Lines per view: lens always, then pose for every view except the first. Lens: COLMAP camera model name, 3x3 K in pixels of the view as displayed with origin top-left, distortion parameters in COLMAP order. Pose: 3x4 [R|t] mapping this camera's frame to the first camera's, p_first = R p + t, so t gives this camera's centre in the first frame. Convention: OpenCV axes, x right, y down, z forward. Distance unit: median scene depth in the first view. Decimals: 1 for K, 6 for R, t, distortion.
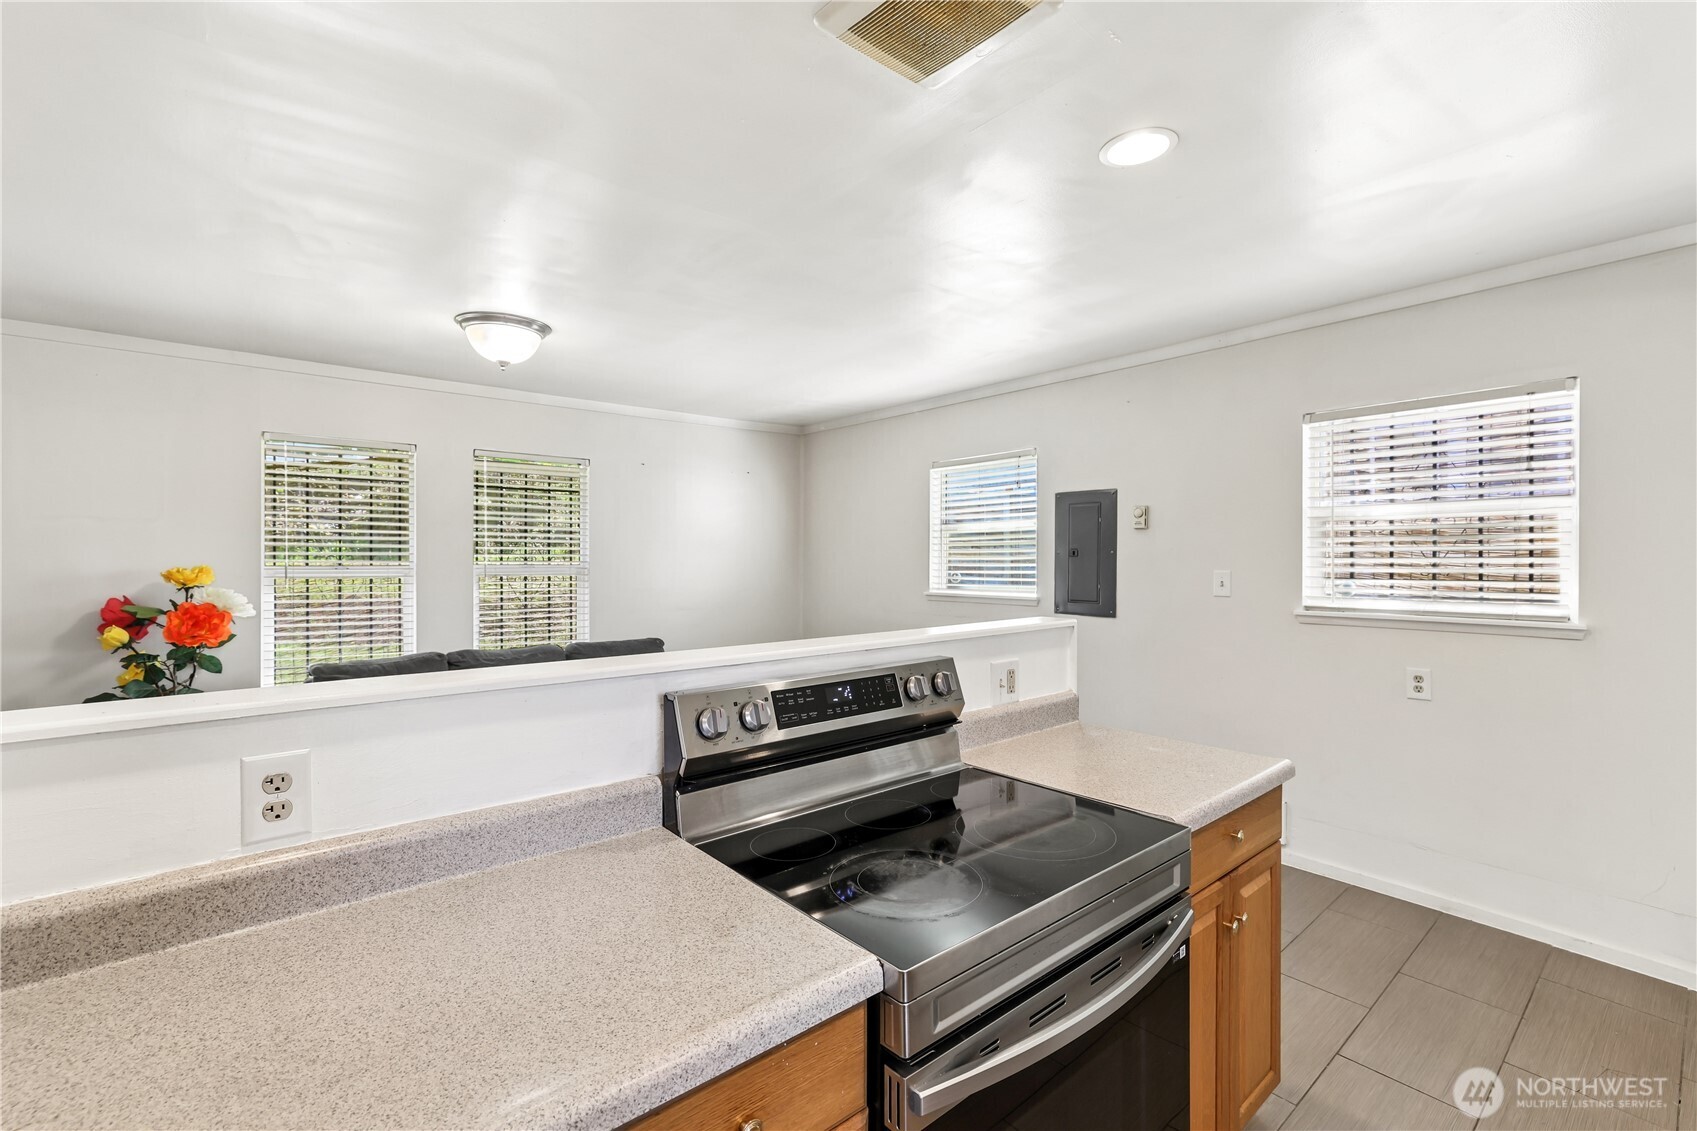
lens RADIAL K [[726.7, 0, 831.3], [0, 726.7, 559.6], [0, 0, 1]] dist [-0.010774, 0.005085]
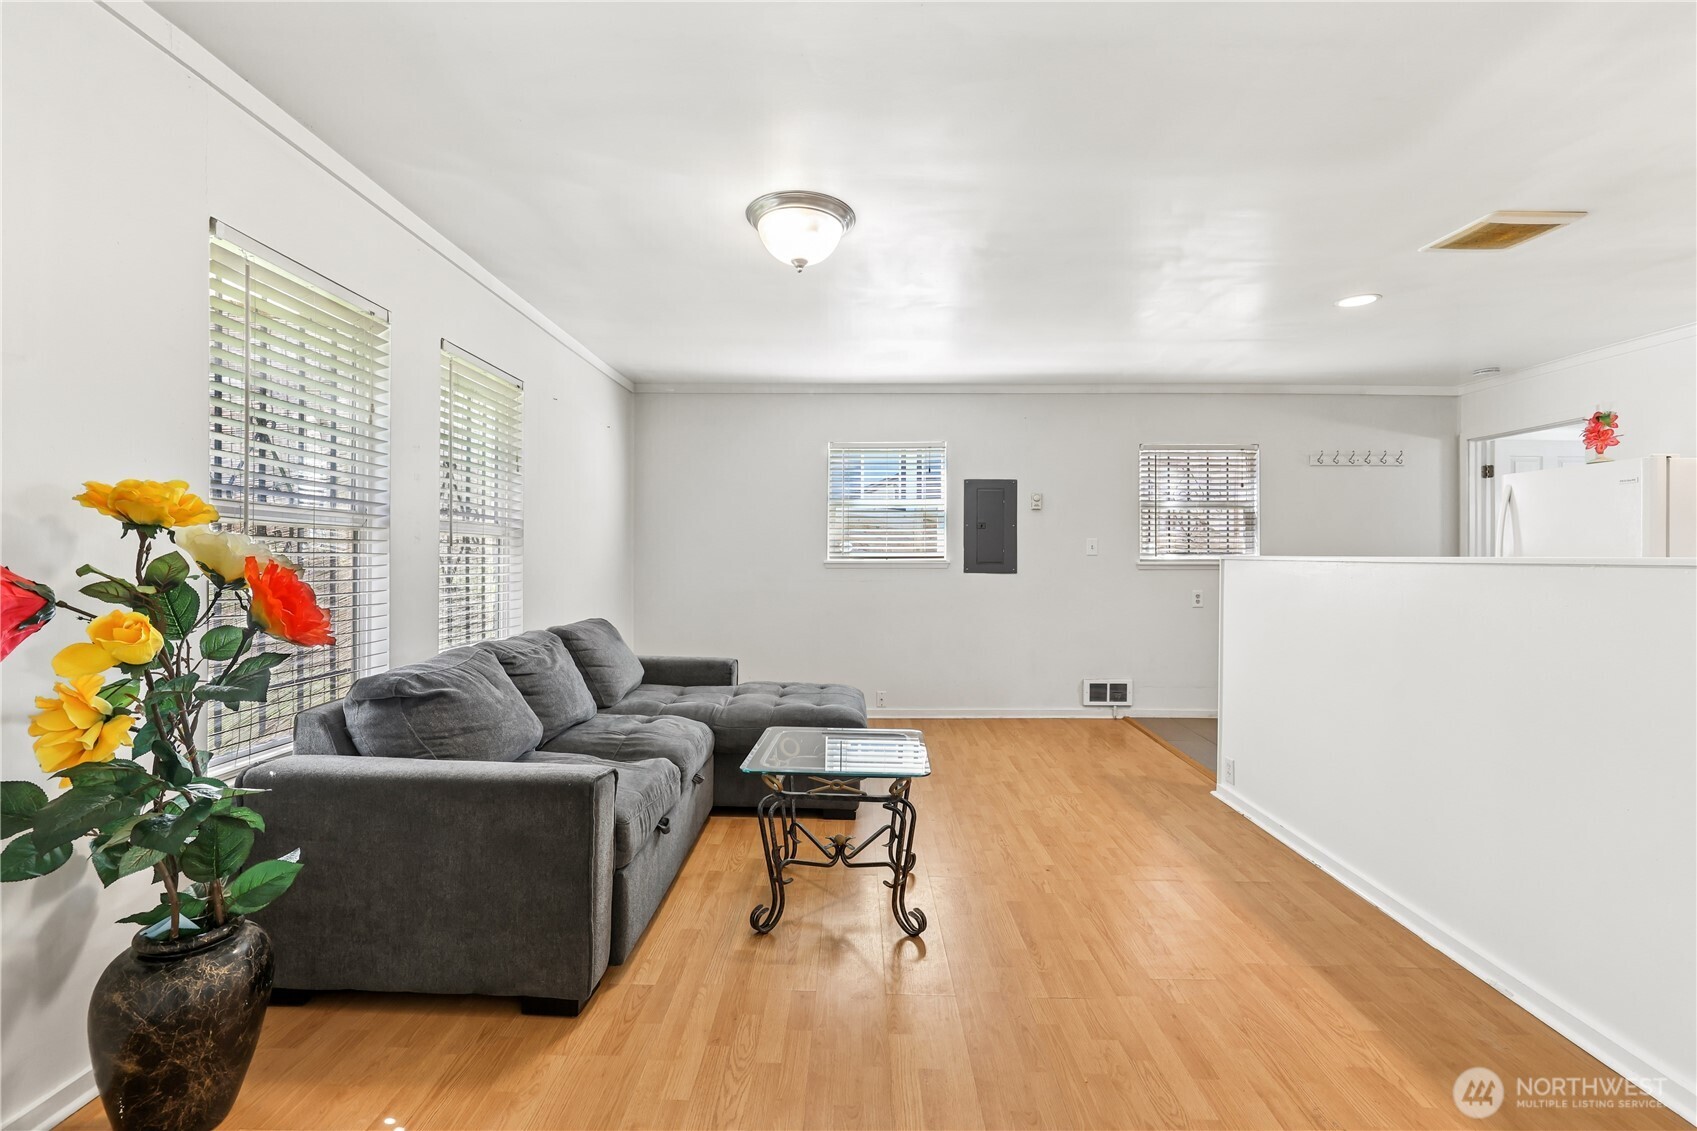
lens RADIAL K [[726.7, 0, 835.1], [0, 726.7, 559.6], [0, 0, 1]] dist [-0.010774, 0.005085]
pose [[0.658599, 0.001580, 0.752493, -0.836055], [-0.003878, 0.999992, 0.001295, 0.050903], [-0.752484, -0.003772, 0.658599, 0.334162]]
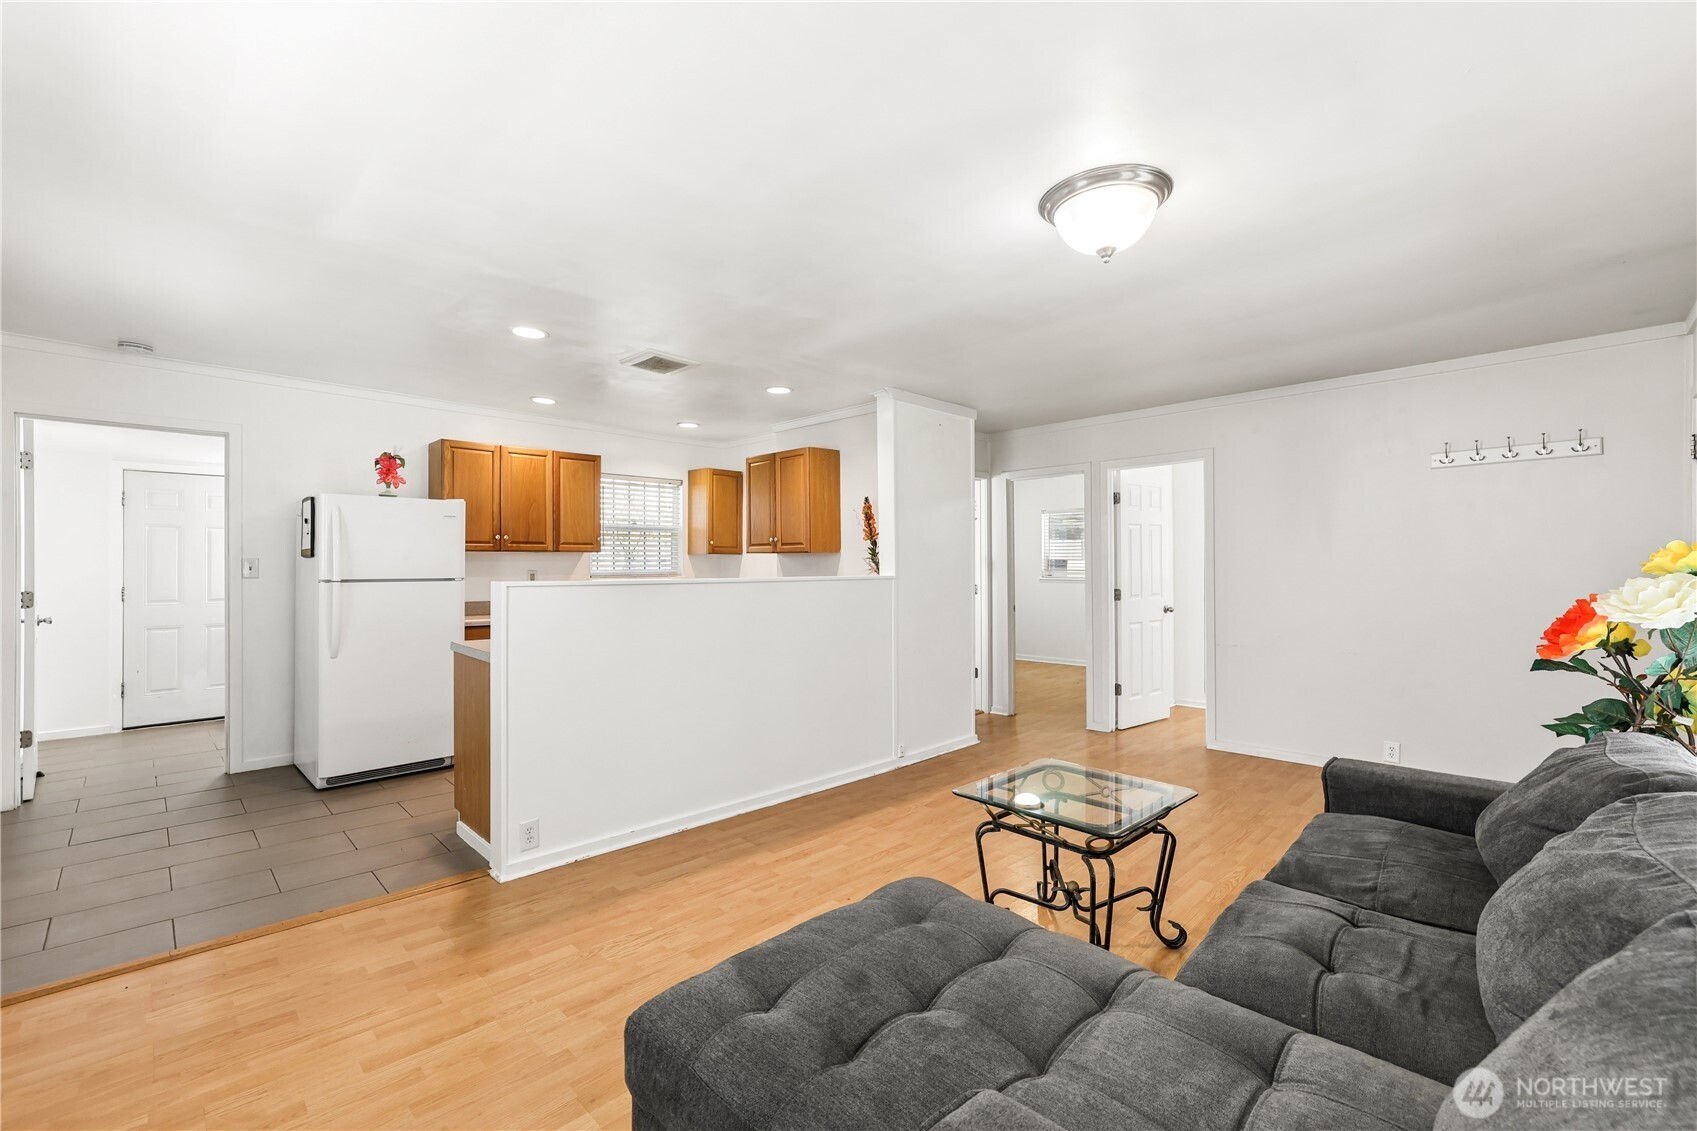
lens RADIAL K [[726.7, 0, 850.8], [0, 726.7, 563.7], [0, 0, 1]] dist [-0.010774, 0.005085]
pose [[-0.995158, -0.002119, -0.098266, -0.107888], [-0.002862, 0.999968, 0.007428, 0.019090], [0.098247, 0.007674, -0.995132, 1.336786]]
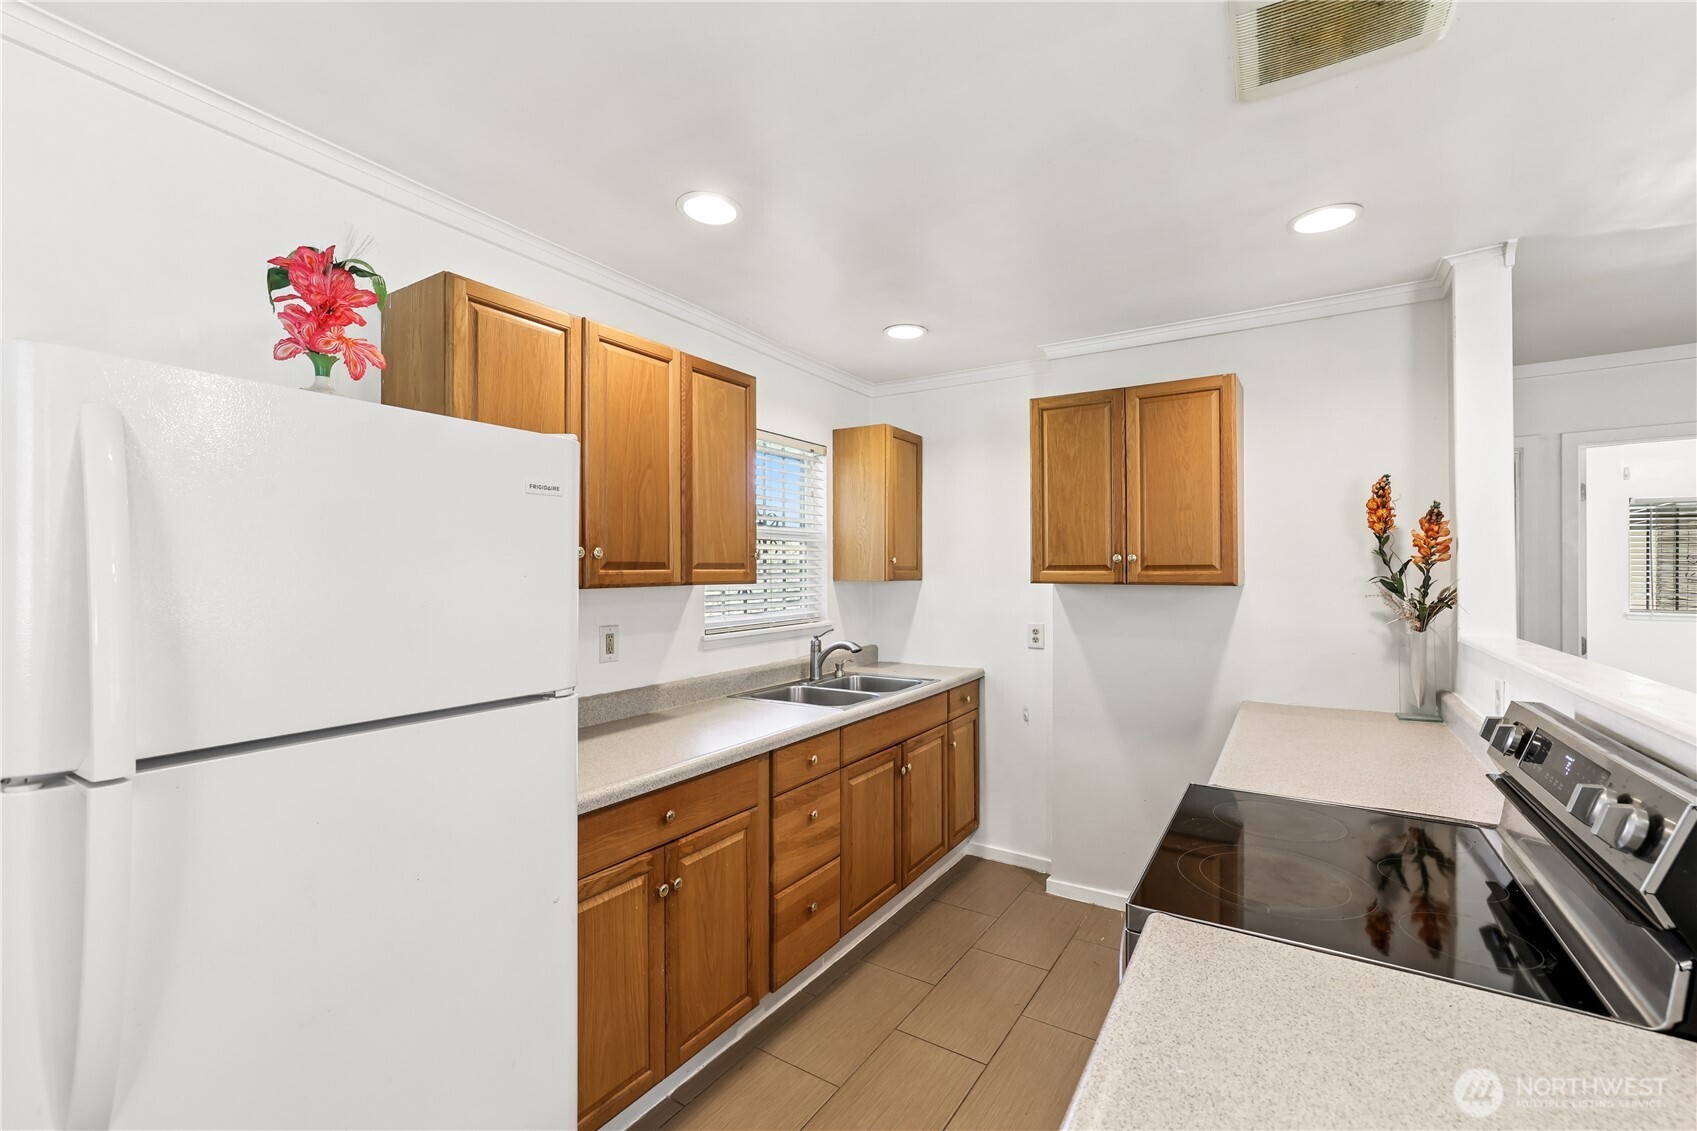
lens RADIAL K [[726.7, 0, 858.2], [0, 726.7, 556.1], [0, 0, 1]] dist [-0.010774, 0.005085]
pose [[-0.941831, -0.007344, -0.336007, 0.355622], [-0.002362, 0.999881, -0.015235, -0.005467], [0.336079, -0.013555, -0.941736, 0.561244]]
